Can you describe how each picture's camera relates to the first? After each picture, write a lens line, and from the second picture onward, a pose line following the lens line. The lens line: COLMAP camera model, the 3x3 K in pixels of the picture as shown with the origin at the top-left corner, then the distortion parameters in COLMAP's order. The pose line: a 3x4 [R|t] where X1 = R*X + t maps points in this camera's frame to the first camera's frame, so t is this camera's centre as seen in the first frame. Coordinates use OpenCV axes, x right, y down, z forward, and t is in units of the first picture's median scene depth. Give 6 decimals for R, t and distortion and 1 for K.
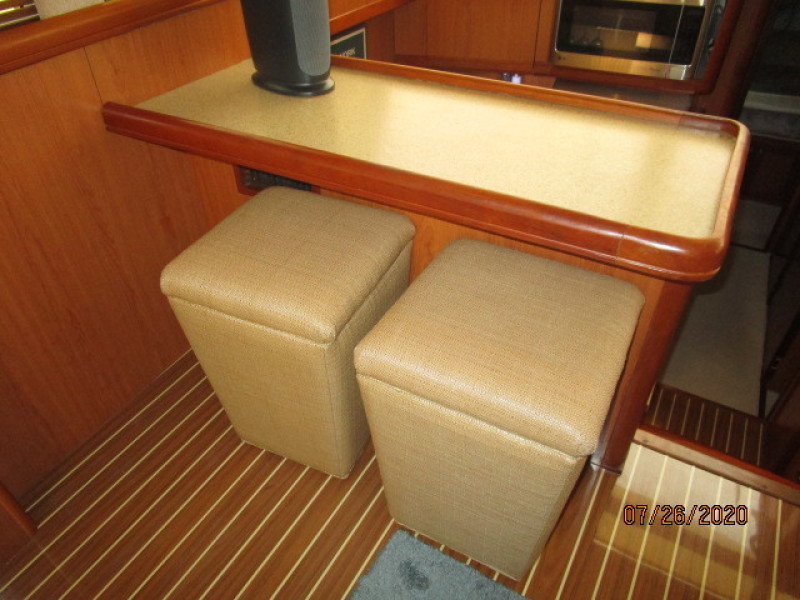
lens RADIAL K [[568.7, 0, 401.2], [0, 568.7, 300.5], [0, 0, 1]] dist [-0.029951, 0.011159]
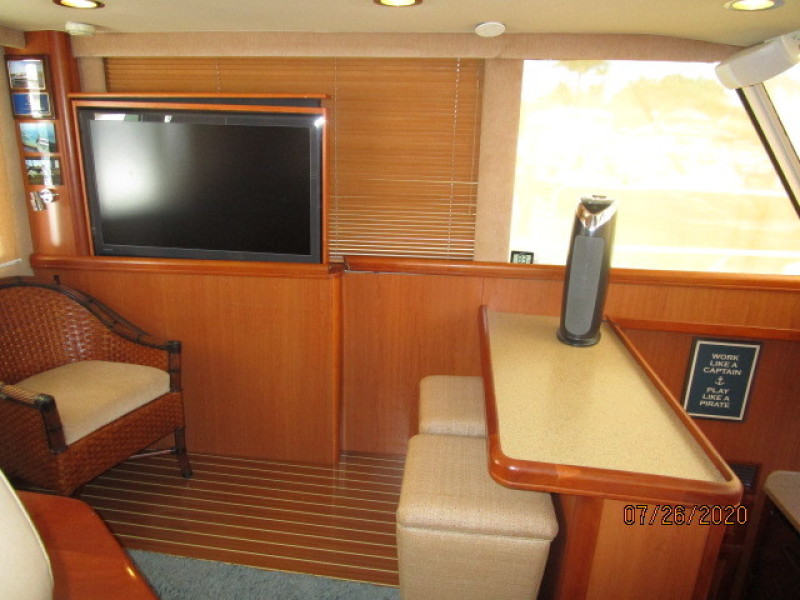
lens RADIAL K [[568.7, 0, 401.3], [0, 568.7, 299.0], [0, 0, 1]] dist [-0.029951, 0.011159]
pose [[0.370965, 0.288506, -0.882694, 0.986207], [-0.620841, 0.783922, -0.004694, -0.168320], [0.690609, 0.549754, 0.469924, -0.105517]]
